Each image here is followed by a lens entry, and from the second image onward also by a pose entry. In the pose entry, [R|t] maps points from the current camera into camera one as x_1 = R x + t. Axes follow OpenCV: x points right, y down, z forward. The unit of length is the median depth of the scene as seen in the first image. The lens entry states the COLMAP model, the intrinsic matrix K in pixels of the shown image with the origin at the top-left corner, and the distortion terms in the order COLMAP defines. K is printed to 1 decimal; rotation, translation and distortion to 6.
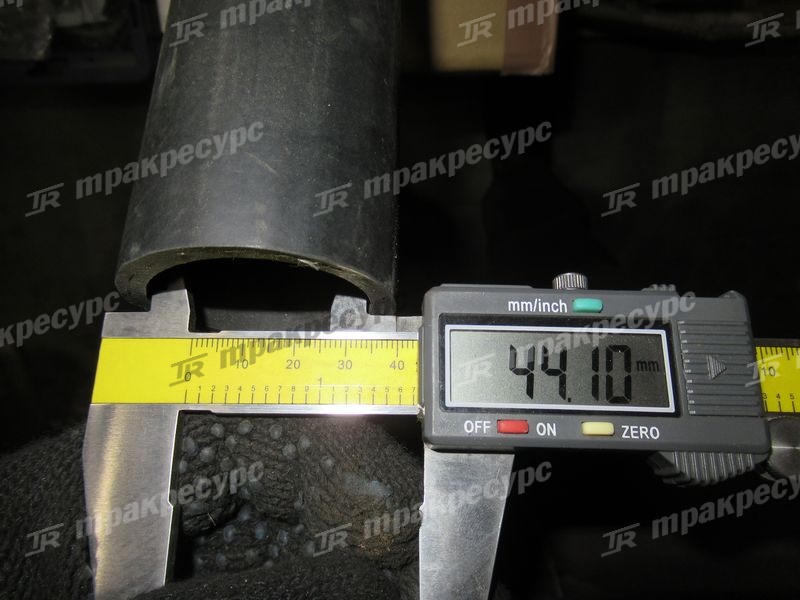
lens RADIAL K [[541.5, 0, 400.0], [0, 541.5, 300.0], [0, 0, 1]] dist [0.007676, -0.023105]
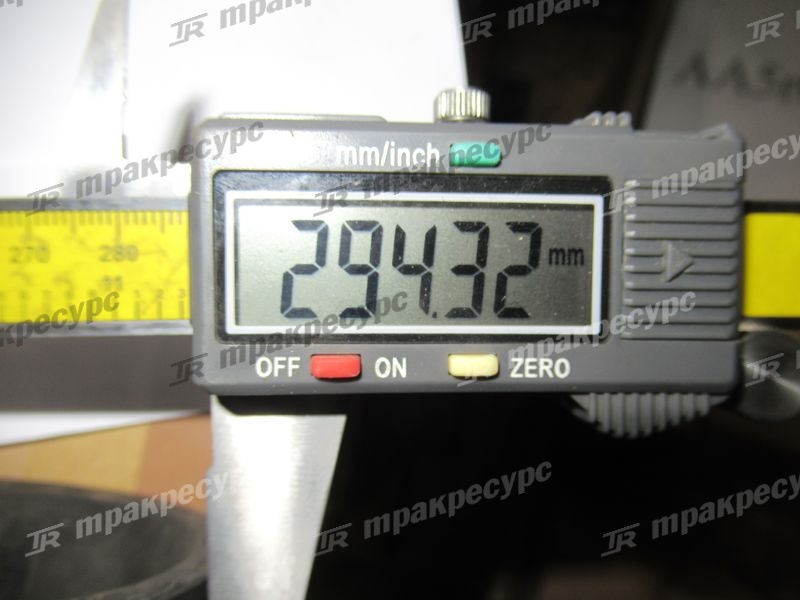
lens RADIAL K [[588.5, 0, 400.0], [0, 588.5, 300.0], [0, 0, 1]] dist [0.005666, 0.001120]
pose [[0.997458, -0.027240, 0.065845, 0.237343], [0.003012, 0.939342, 0.342969, -0.061621], [-0.071193, -0.341898, 0.937036, 0.397806]]
